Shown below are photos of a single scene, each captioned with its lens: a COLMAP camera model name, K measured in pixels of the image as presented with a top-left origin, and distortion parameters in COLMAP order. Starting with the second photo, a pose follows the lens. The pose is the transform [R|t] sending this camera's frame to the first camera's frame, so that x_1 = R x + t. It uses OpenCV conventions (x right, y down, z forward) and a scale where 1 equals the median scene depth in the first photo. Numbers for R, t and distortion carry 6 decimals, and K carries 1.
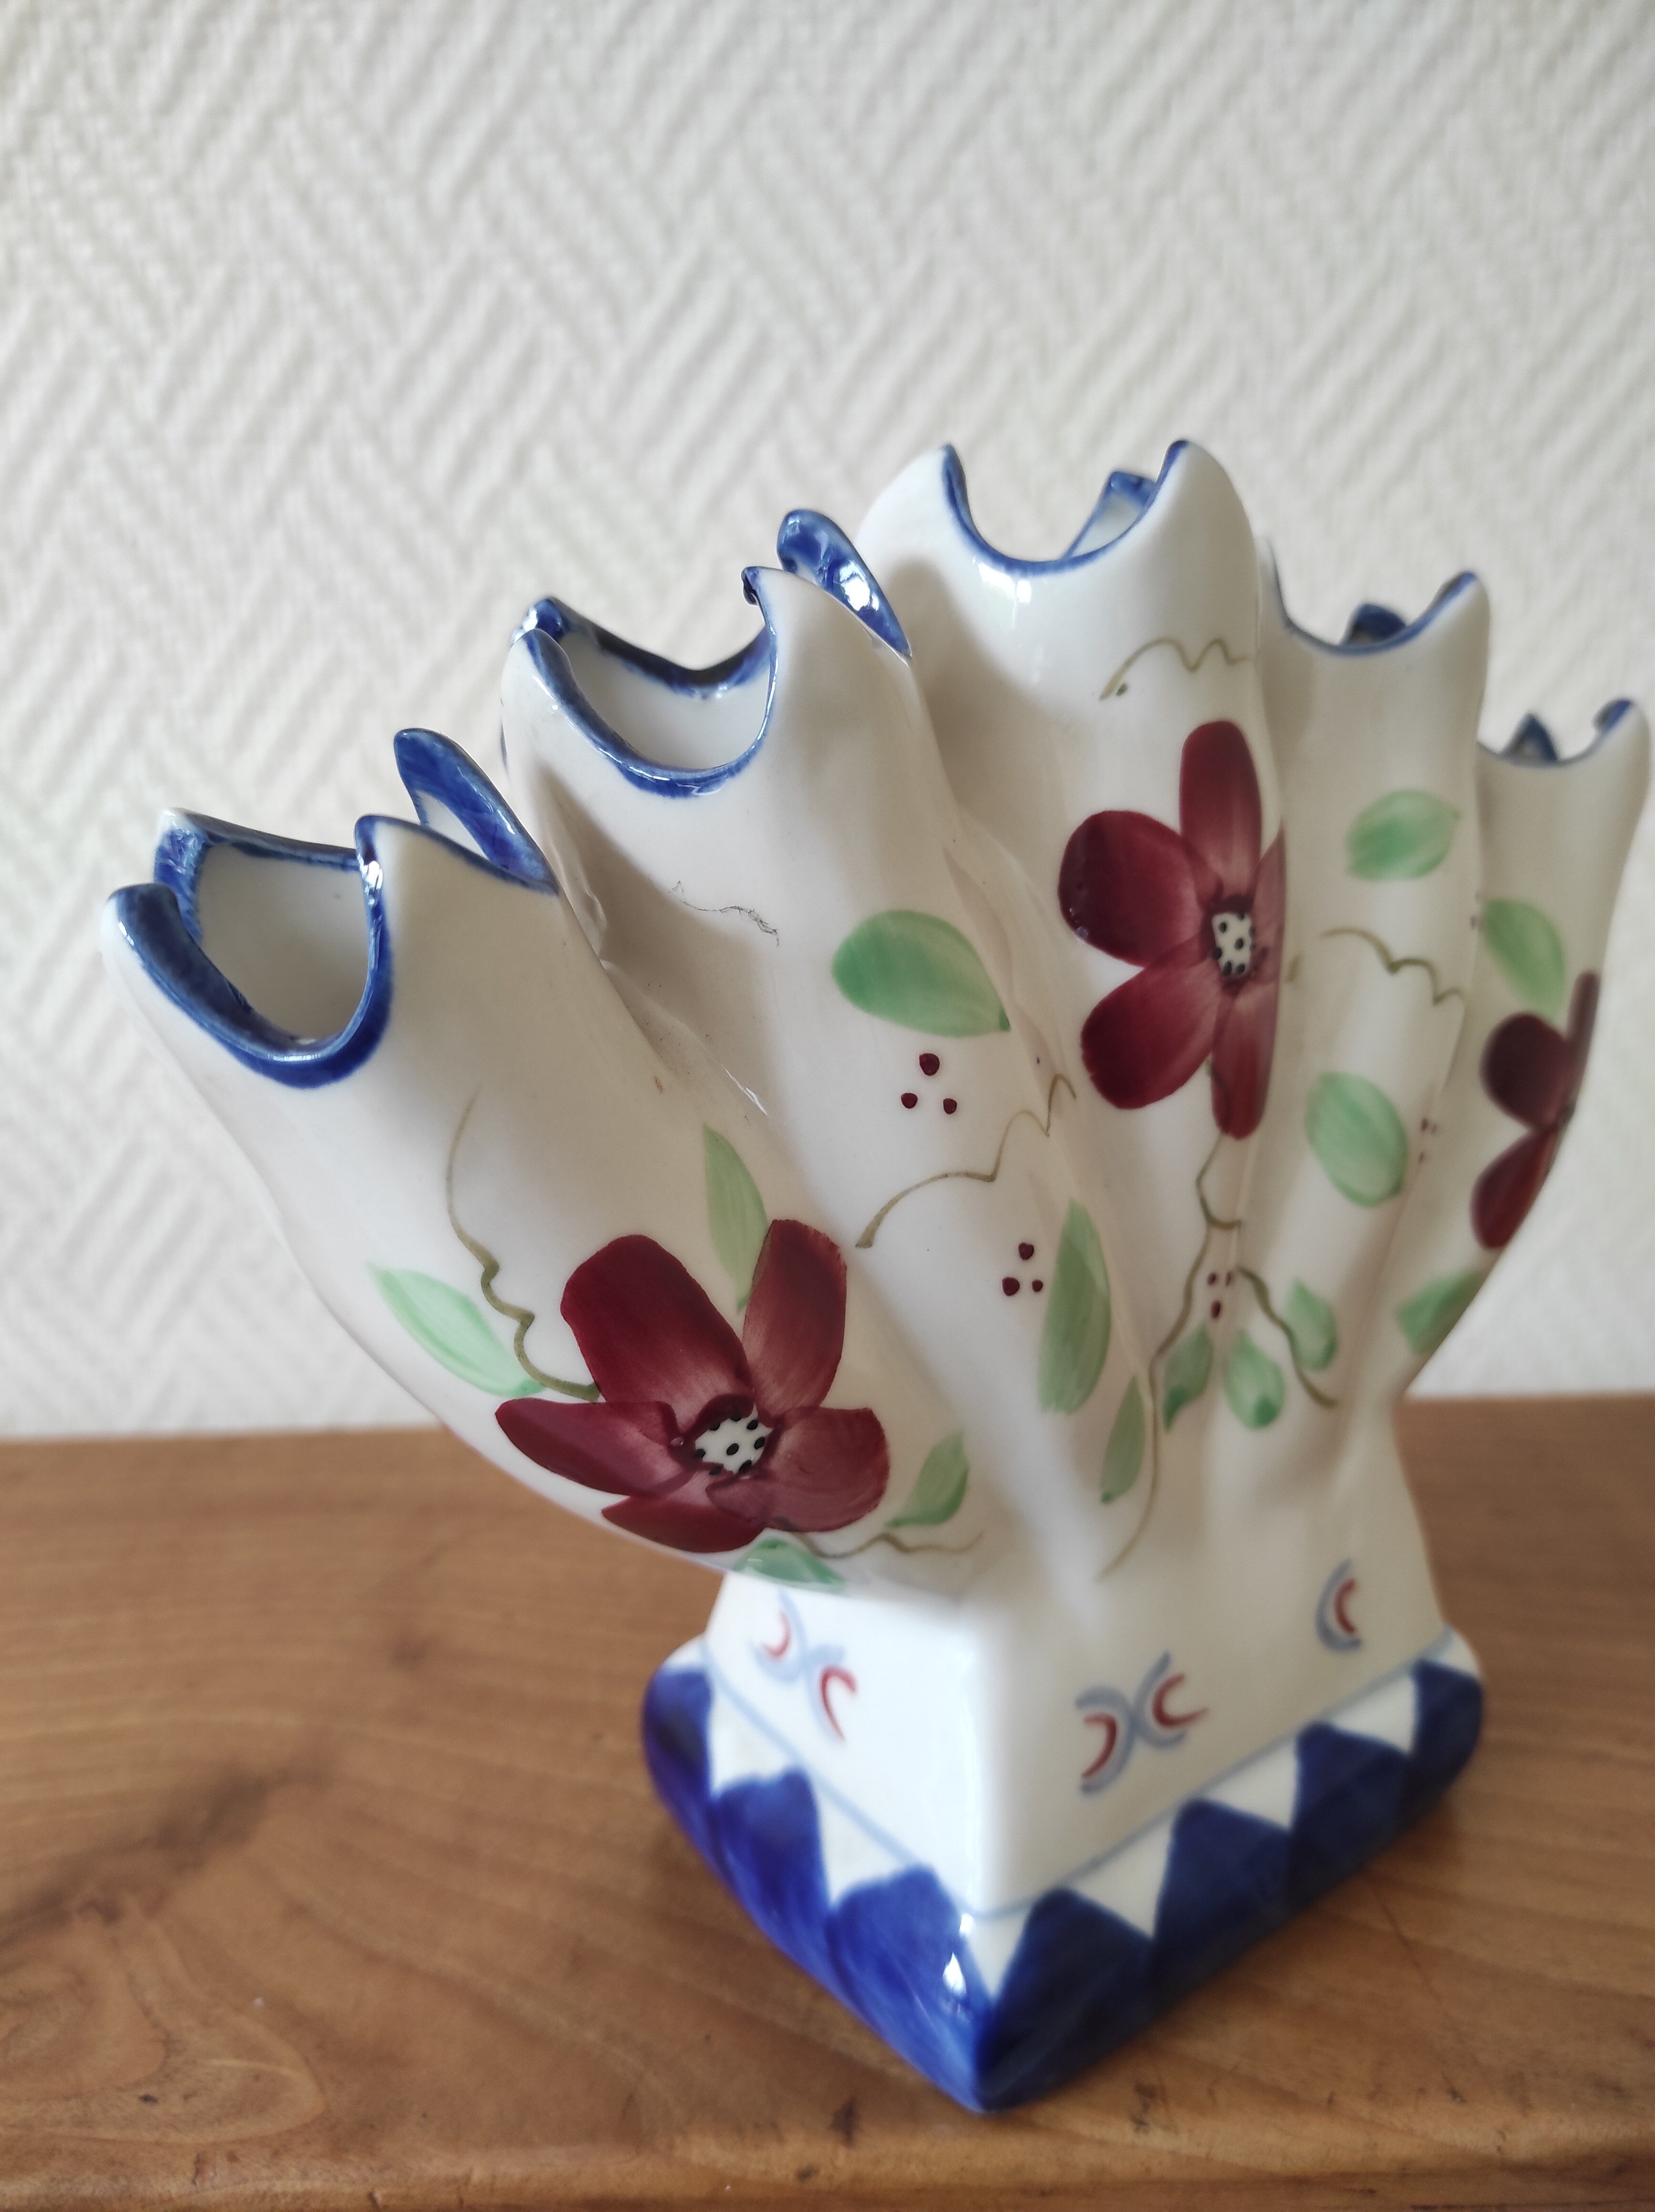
lens RADIAL K [[1712.6, 0, 810.9], [0, 1712.6, 1068.6], [0, 0, 1]] dist [-0.061846, 0.037170]
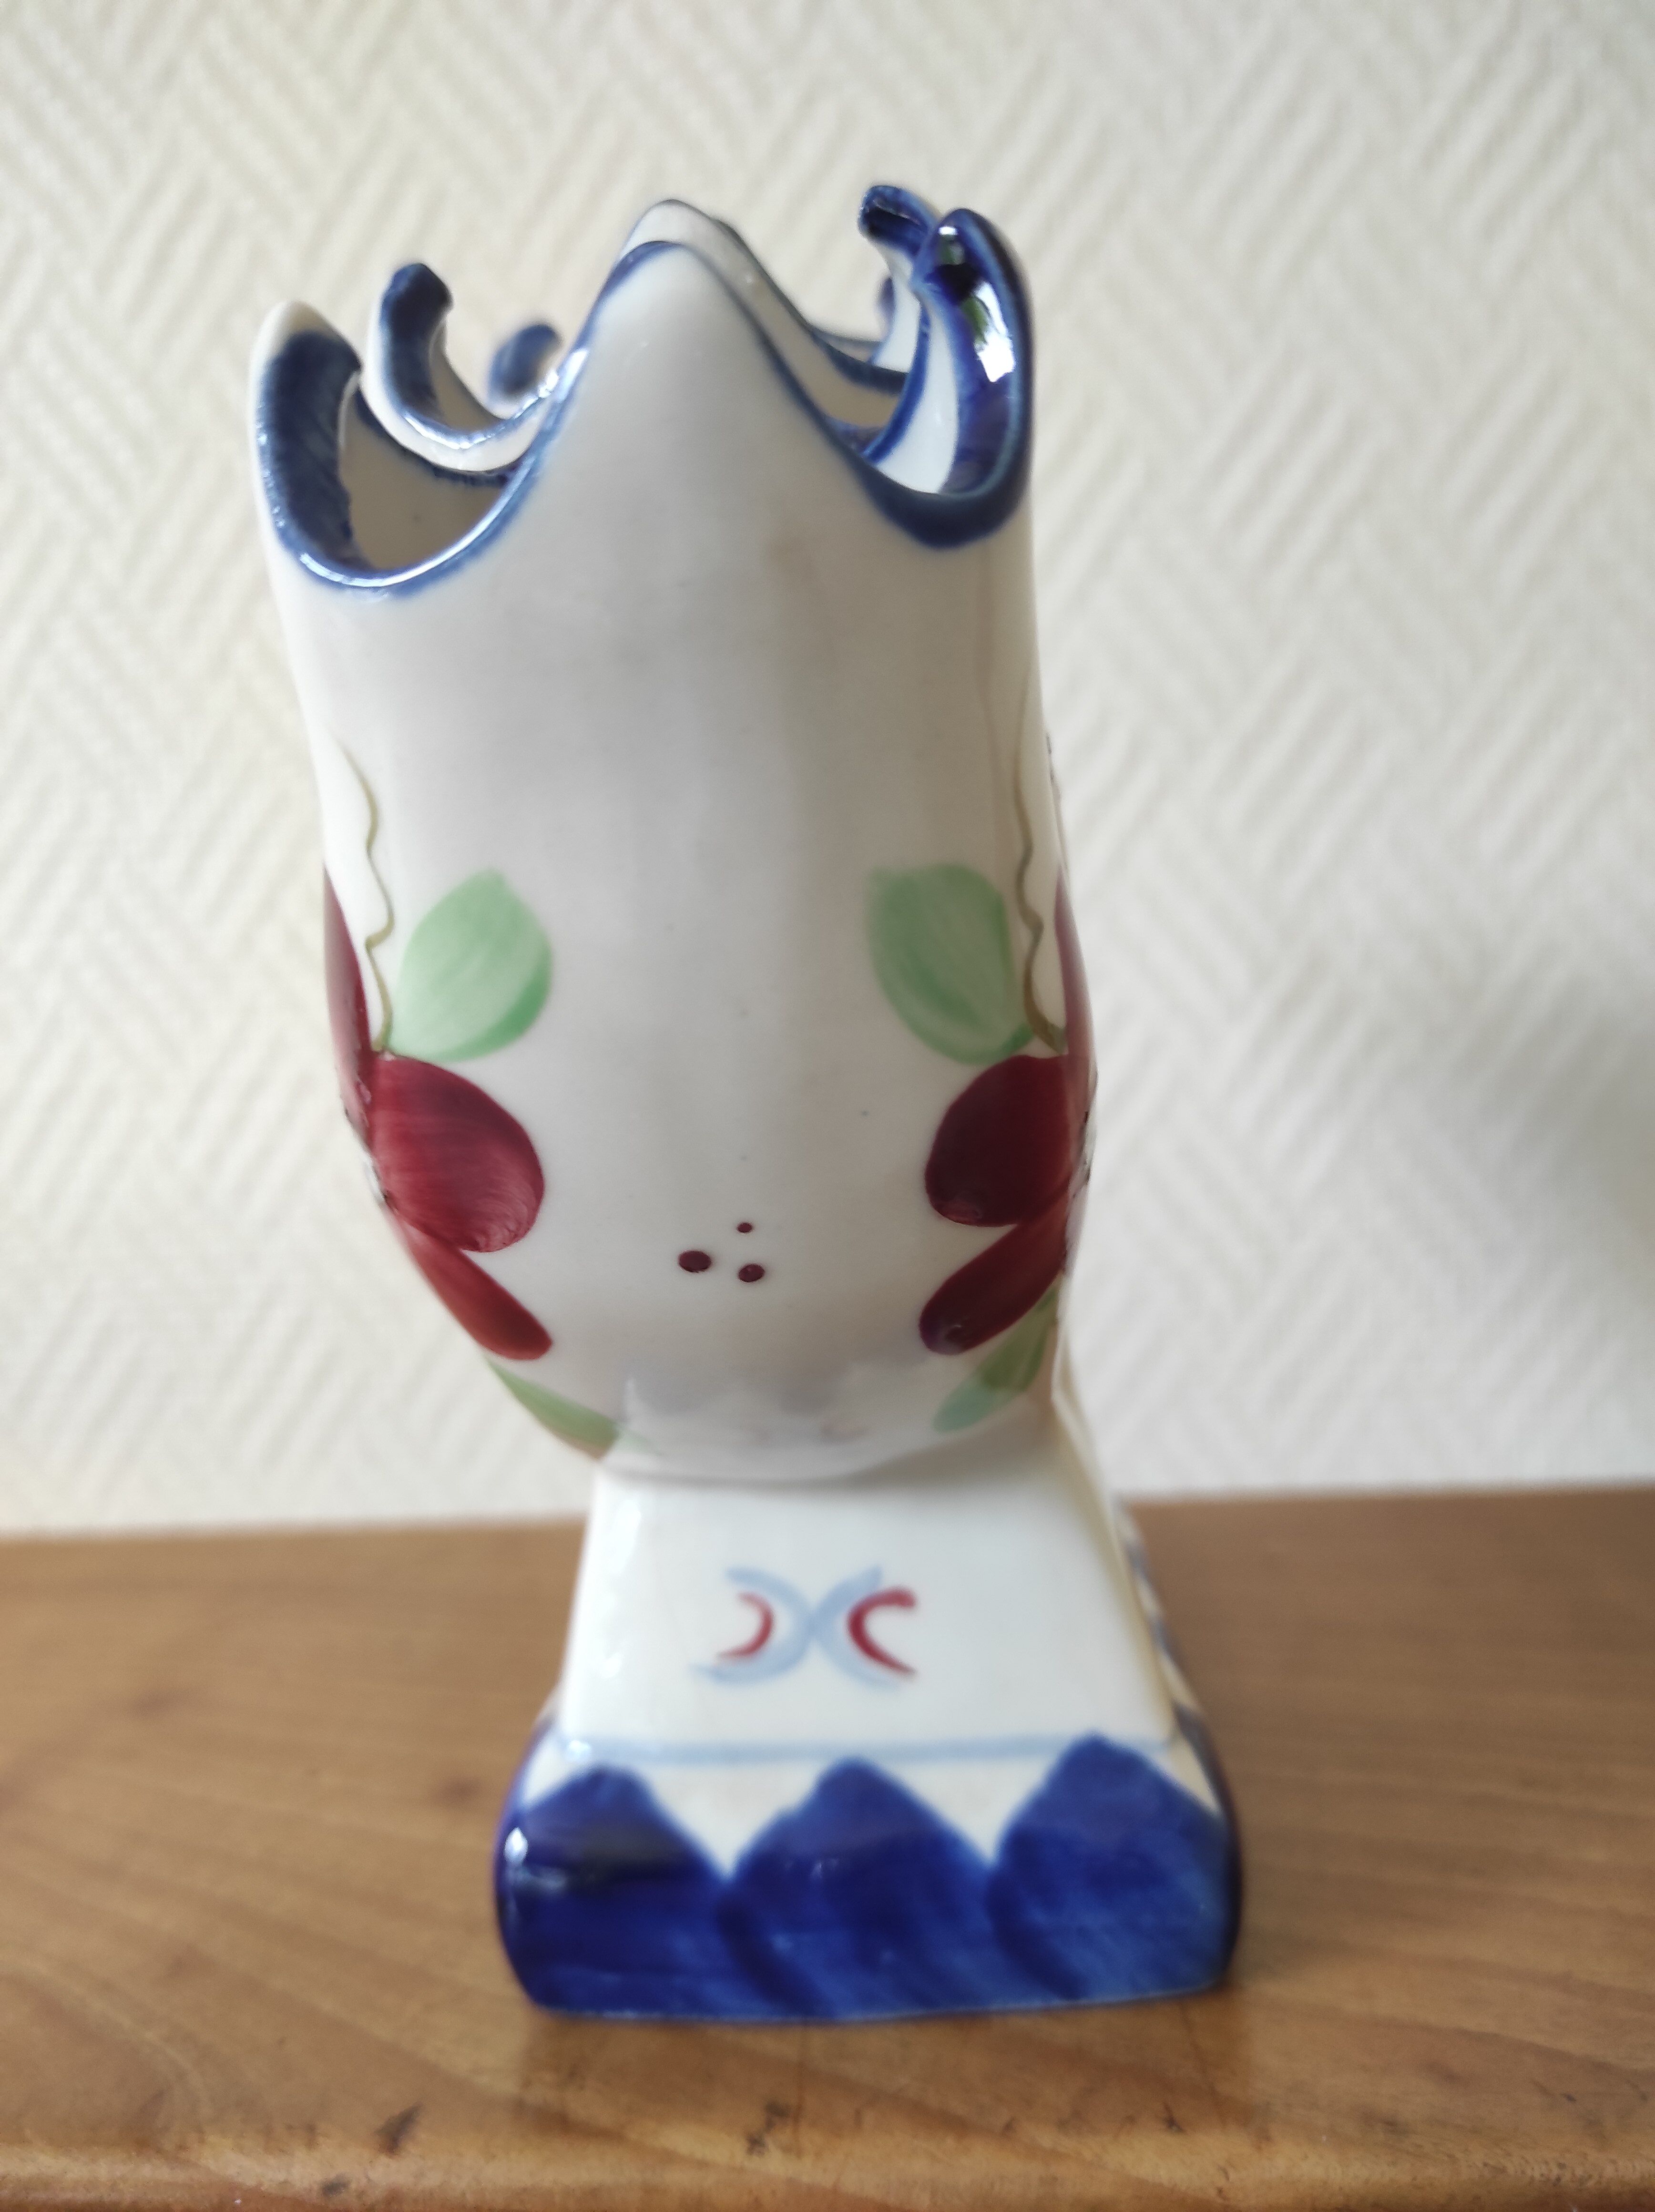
lens RADIAL K [[1712.6, 0, 840.6], [0, 1712.6, 1112.6], [0, 0, 1]] dist [-0.061846, 0.037170]
pose [[0.993278, -0.037160, -0.109630, 0.175758], [0.015562, 0.981341, -0.191643, 0.159119], [0.114706, 0.188648, 0.975323, 0.076849]]
